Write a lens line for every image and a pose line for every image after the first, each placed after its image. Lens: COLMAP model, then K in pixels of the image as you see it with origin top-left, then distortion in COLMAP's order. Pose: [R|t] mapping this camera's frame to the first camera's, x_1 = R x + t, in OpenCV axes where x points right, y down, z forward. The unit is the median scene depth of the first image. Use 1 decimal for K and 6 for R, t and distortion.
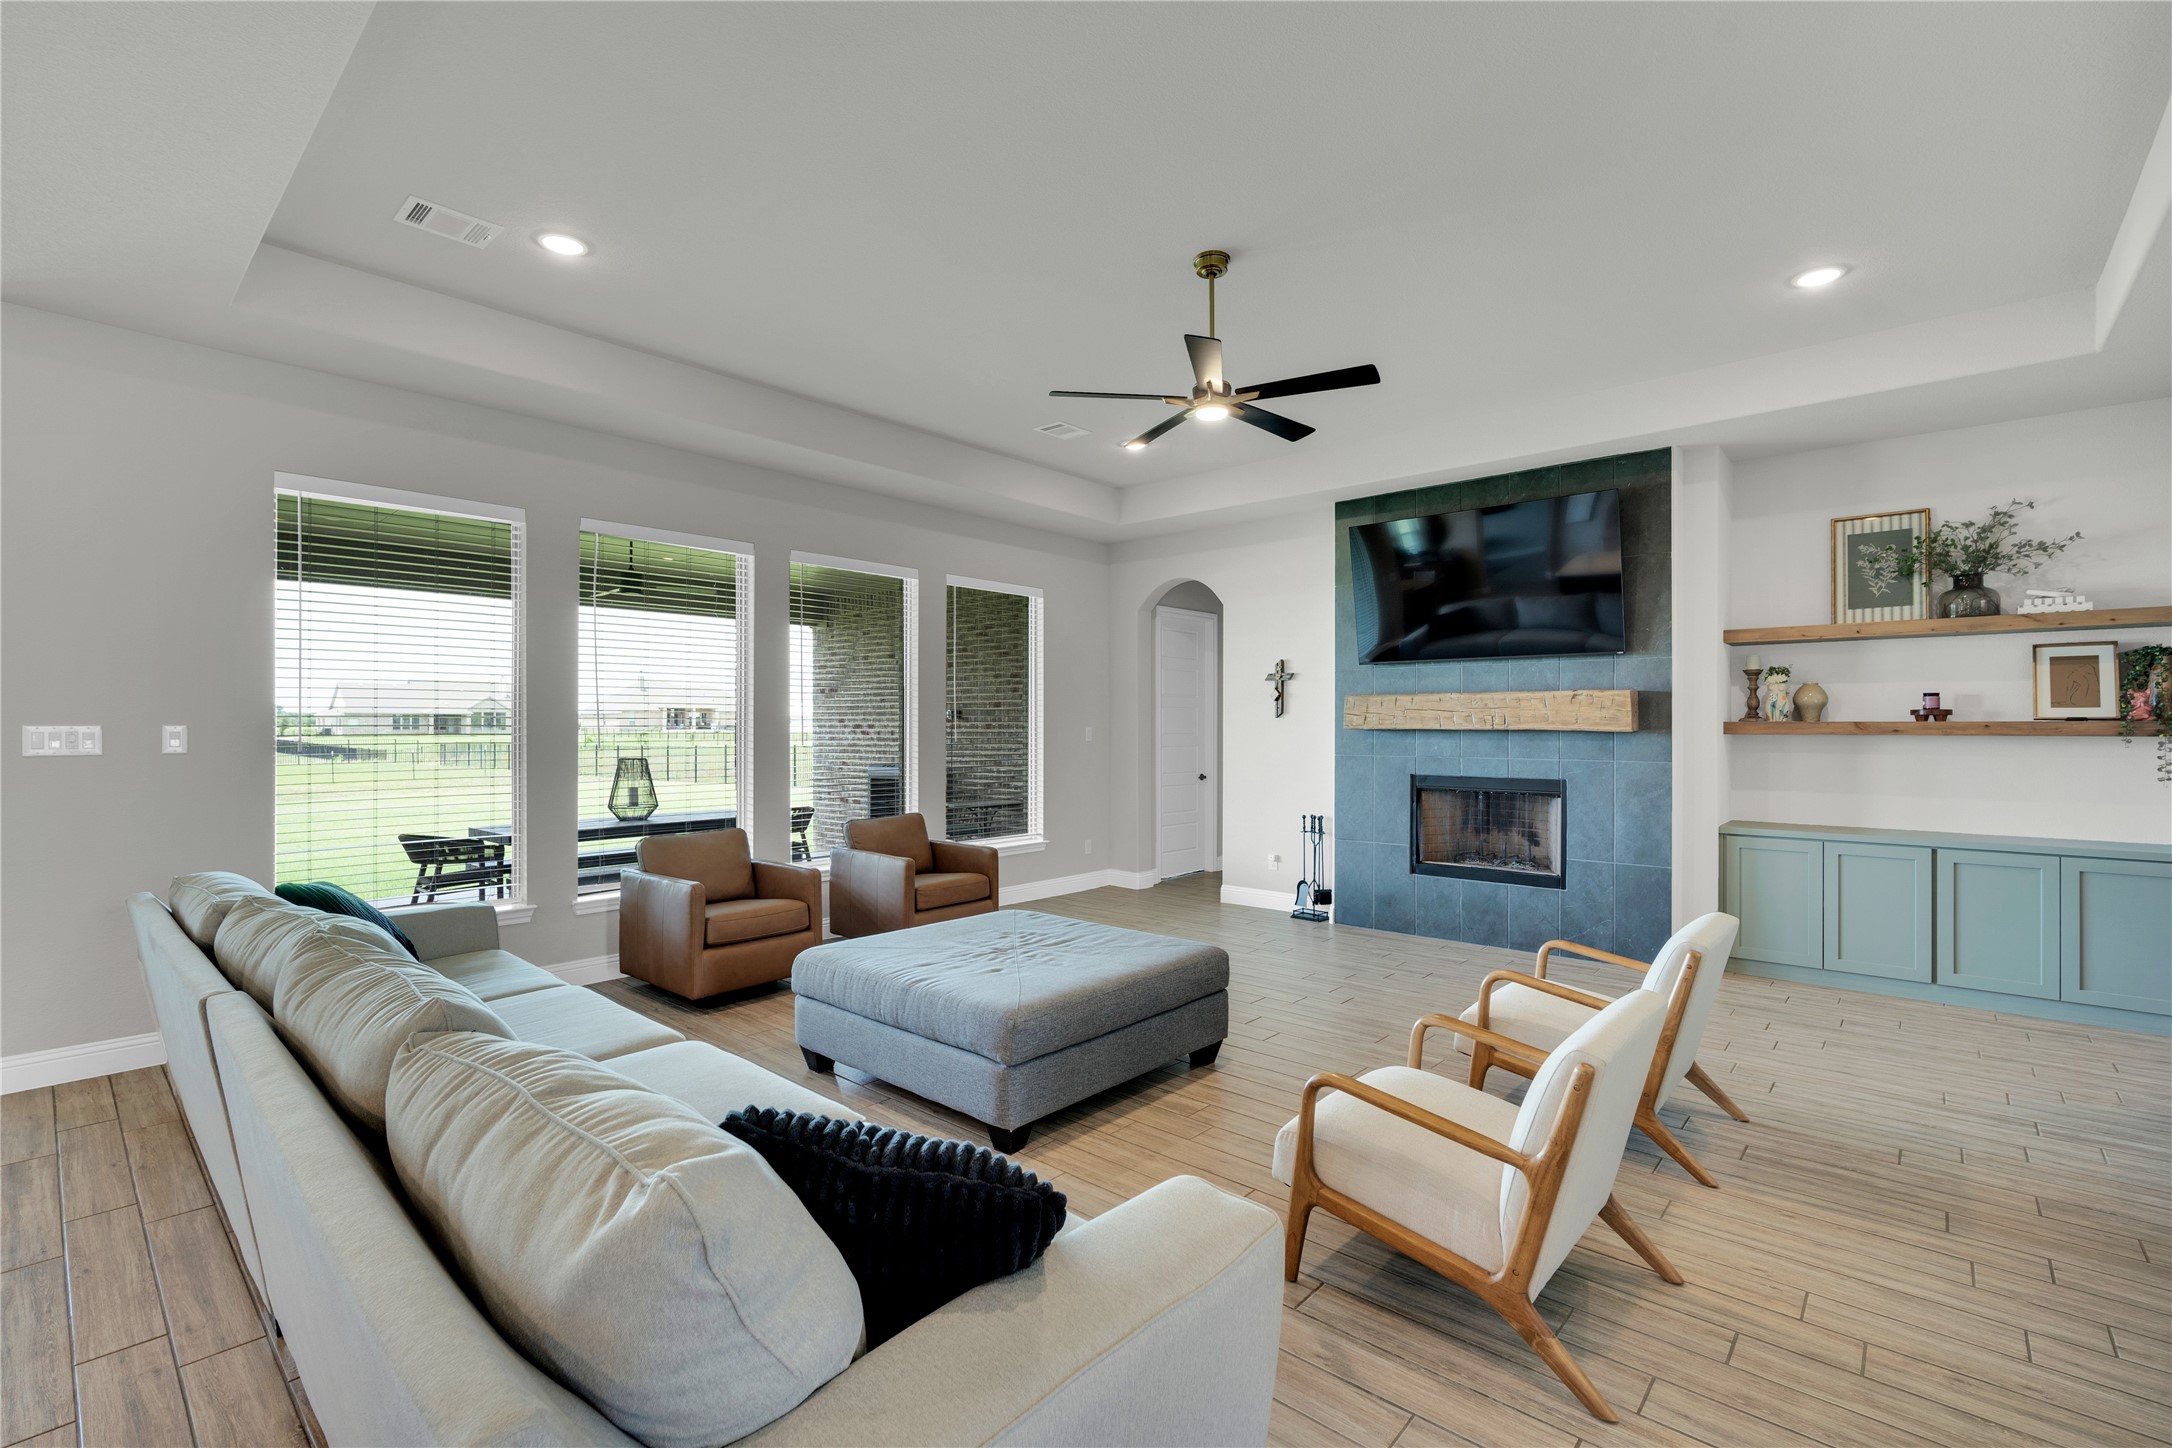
lens RADIAL K [[954.7, 0, 1085.1], [0, 954.7, 726.7], [0, 0, 1]] dist [-0.003705, 0.001224]
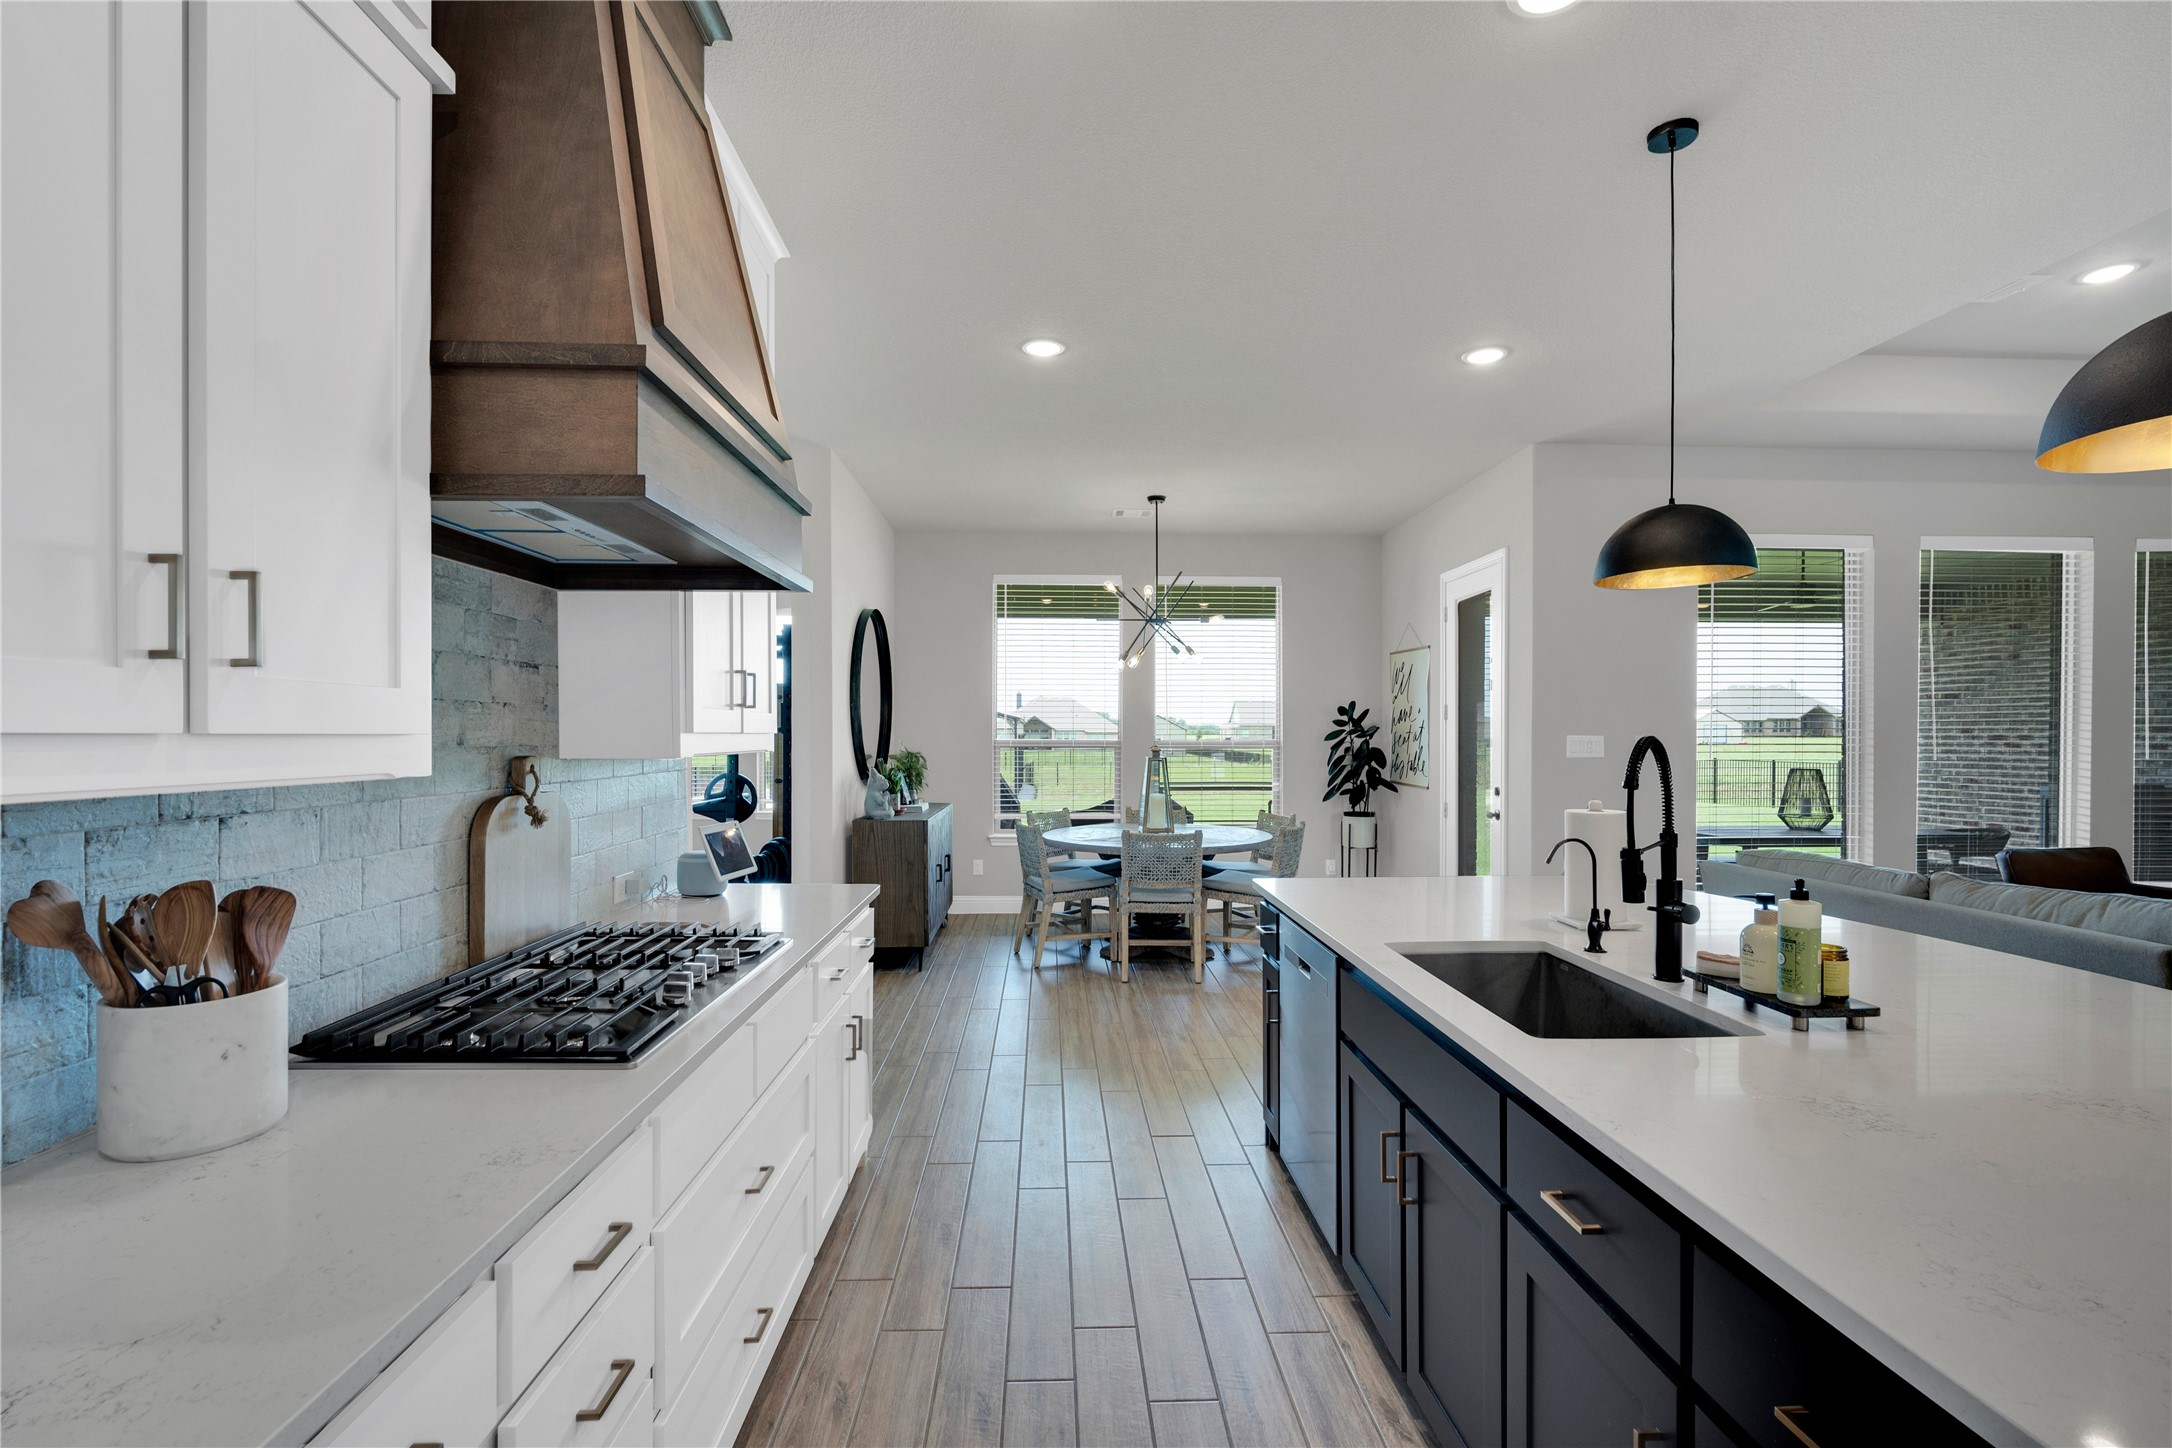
lens RADIAL K [[954.7, 0, 1075.4], [0, 954.7, 733.9], [0, 0, 1]] dist [-0.003705, 0.001224]
pose [[0.679005, -0.001478, -0.734132, -0.228218], [-0.000948, 0.999995, -0.002891, 0.000273], [0.734133, 0.002659, 0.679001, -0.205297]]
